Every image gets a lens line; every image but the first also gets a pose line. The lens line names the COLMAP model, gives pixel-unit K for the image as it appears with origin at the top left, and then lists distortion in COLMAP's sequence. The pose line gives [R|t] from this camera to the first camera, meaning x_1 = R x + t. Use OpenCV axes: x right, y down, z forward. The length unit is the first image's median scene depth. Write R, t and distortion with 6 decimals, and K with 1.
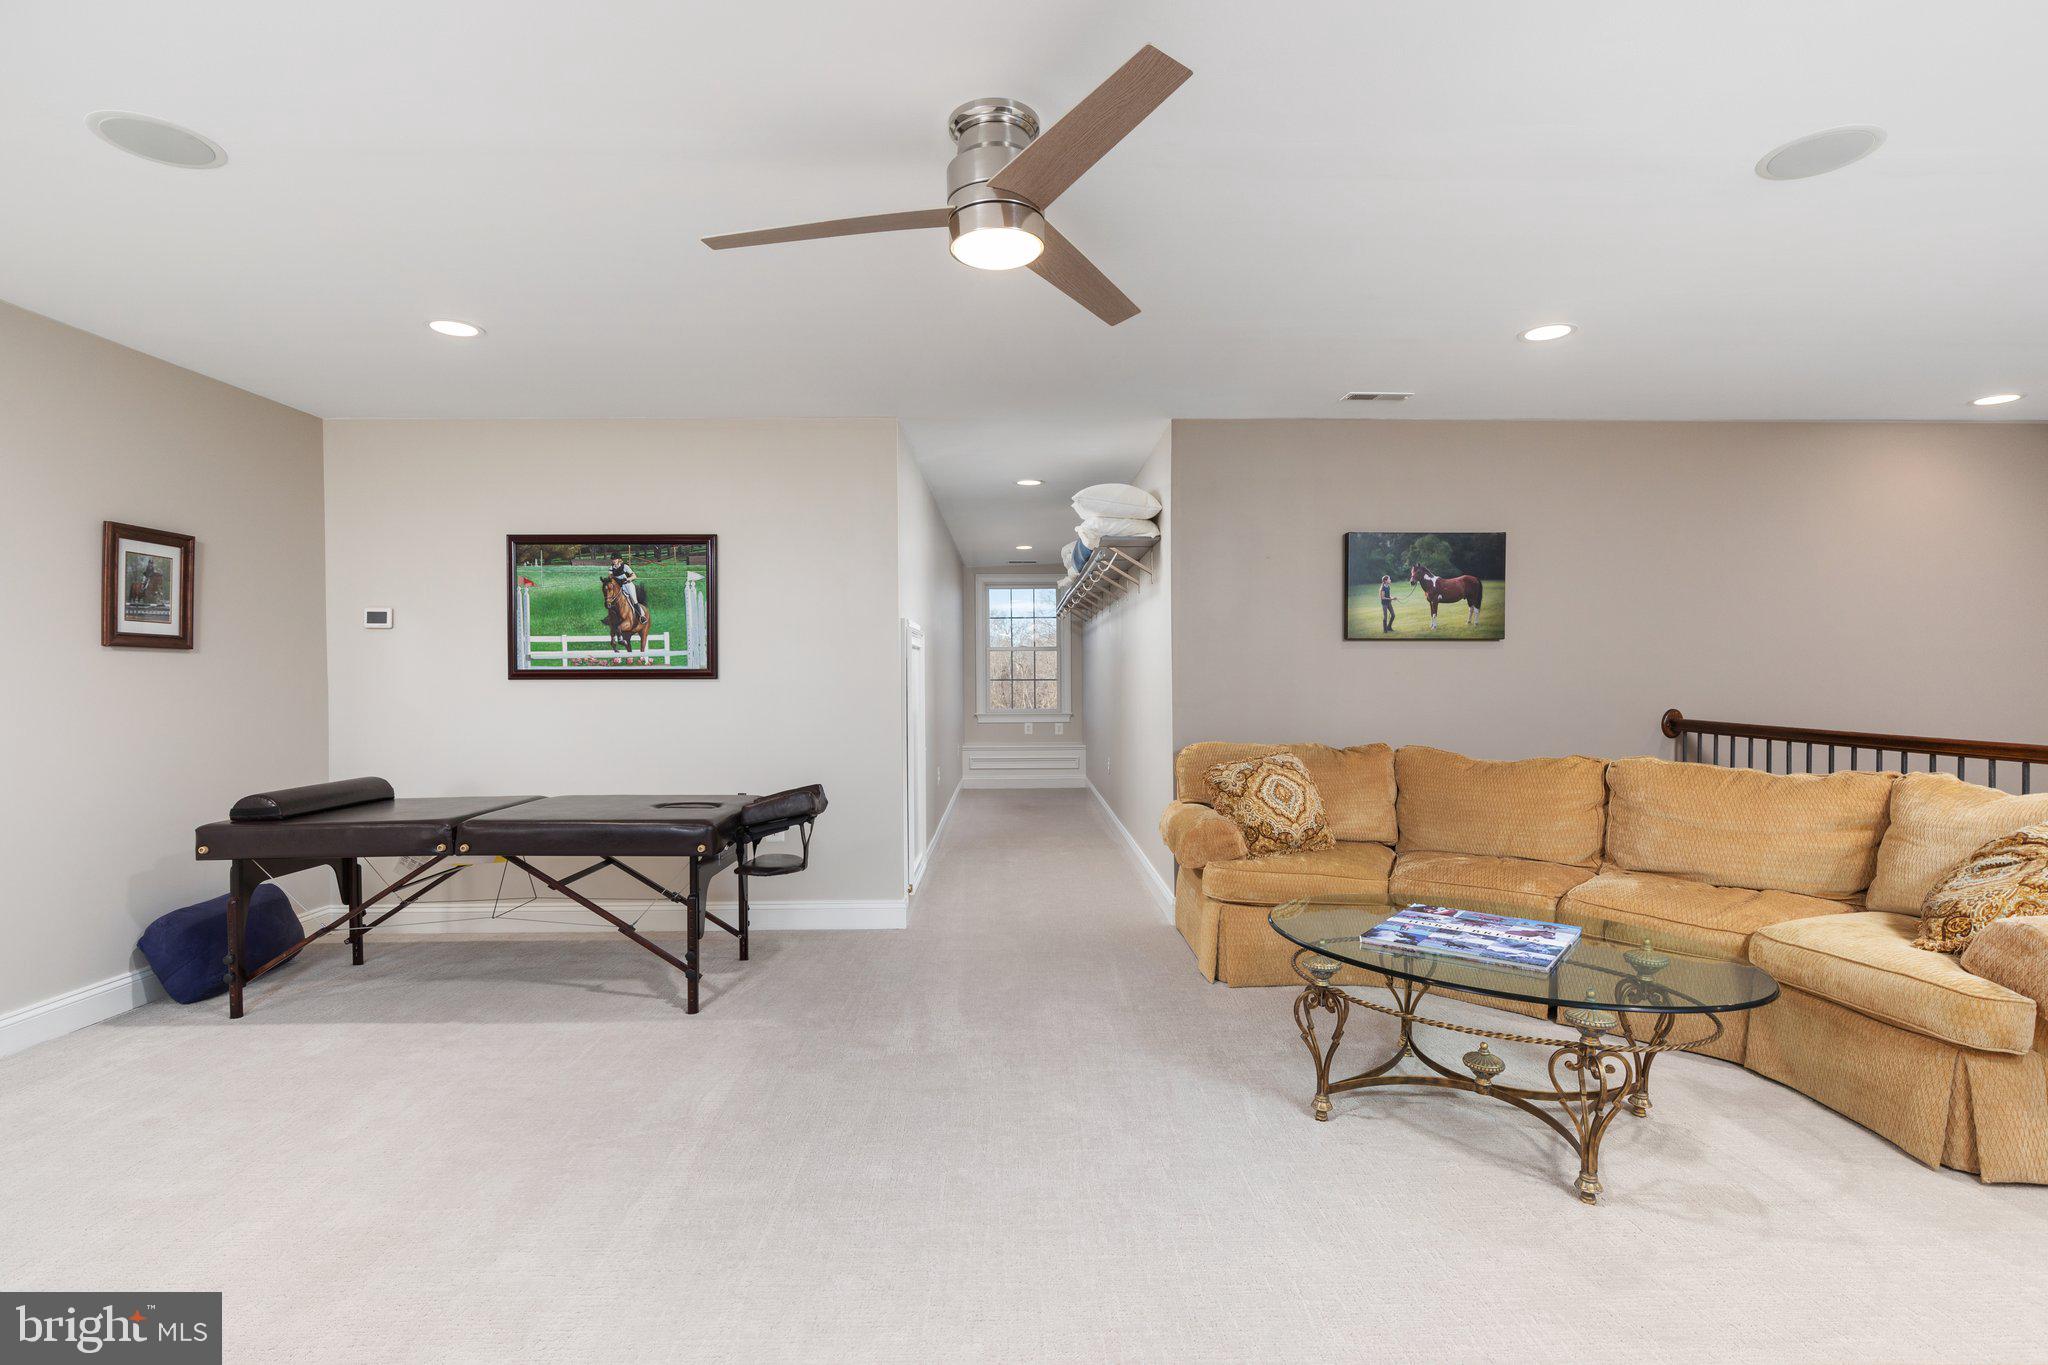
lens RADIAL K [[993.9, 0, 1024.8], [0, 993.9, 684.1], [0, 0, 1]] dist [0.000464, 0.000716]
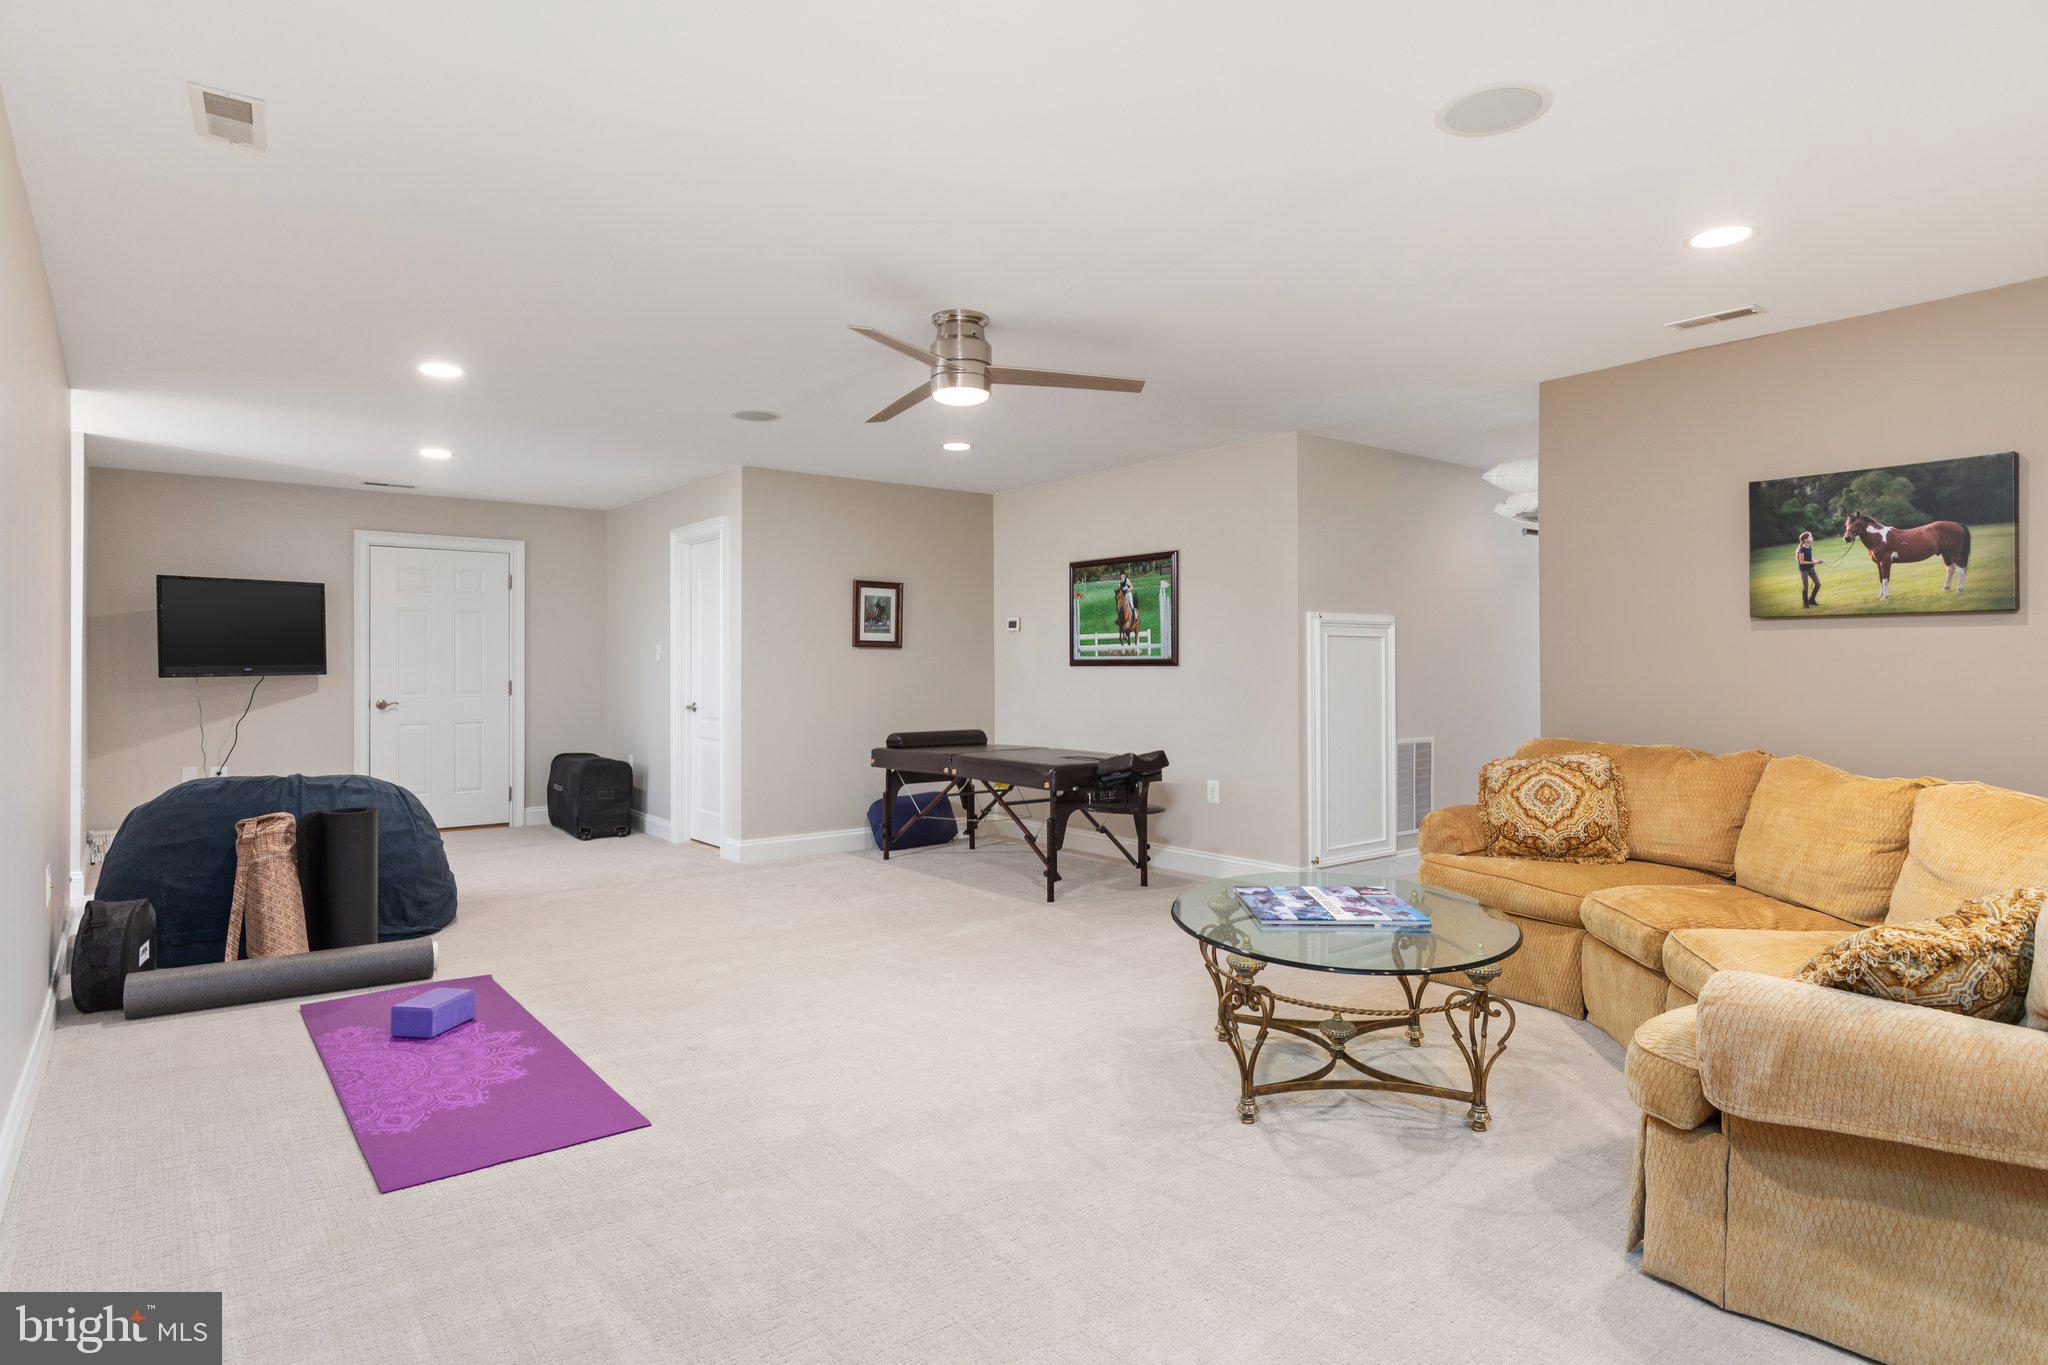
lens RADIAL K [[1142.7, 0, 1023.3], [0, 1142.7, 671.8], [0, 0, 1]] dist [-0.006248, -0.000247]
pose [[0.591797, 0.006523, -0.806061, 0.726586], [-0.005688, 0.999976, 0.003916, -0.002784], [0.806067, 0.002267, 0.591820, 0.003171]]
